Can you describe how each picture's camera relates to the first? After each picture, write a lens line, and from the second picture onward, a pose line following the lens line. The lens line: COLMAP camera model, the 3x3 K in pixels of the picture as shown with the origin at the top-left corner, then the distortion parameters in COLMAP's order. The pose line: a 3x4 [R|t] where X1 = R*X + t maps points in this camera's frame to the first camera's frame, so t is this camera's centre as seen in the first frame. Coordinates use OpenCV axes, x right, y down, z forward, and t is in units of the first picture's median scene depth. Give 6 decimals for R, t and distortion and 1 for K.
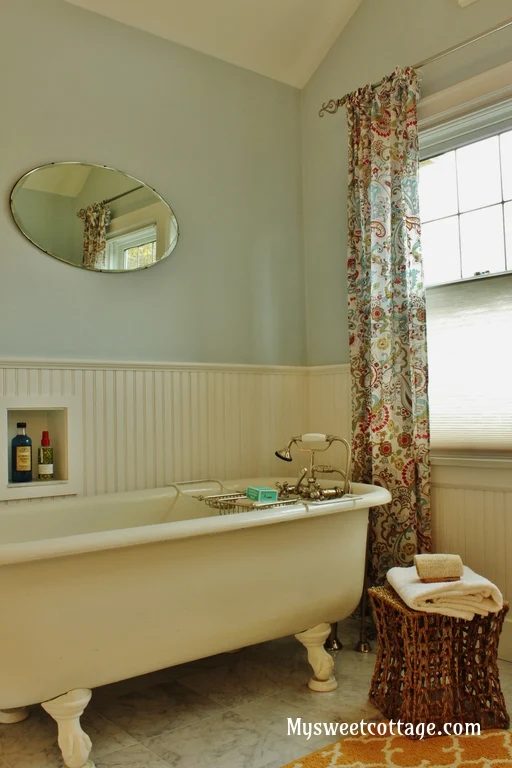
lens RADIAL K [[713.1, 0, 256.0], [0, 713.1, 384.0], [0, 0, 1]] dist [-0.141756, 0.155624]
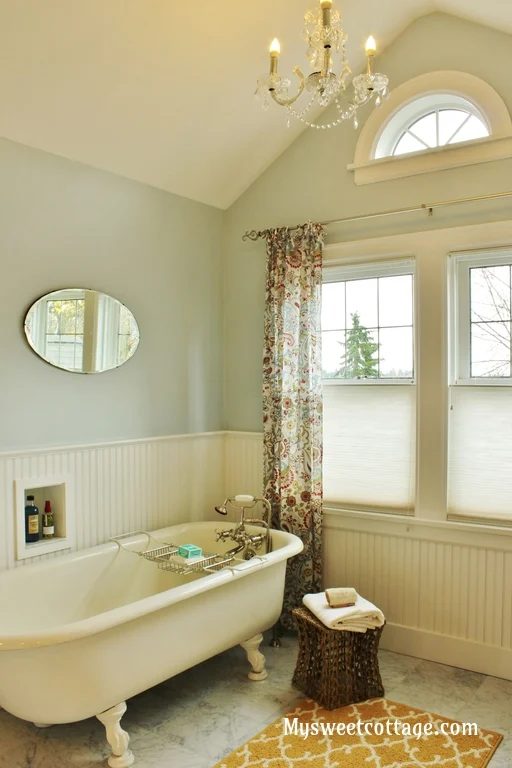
lens RADIAL K [[667.5, 0, 259.6], [0, 667.5, 384.2], [0, 0, 1]] dist [-0.134460, 0.119891]
pose [[0.966582, 0.016105, 0.255853, -0.218859], [-0.028605, 0.998568, 0.045211, -0.199731], [-0.254758, -0.051019, 0.965658, -0.239619]]
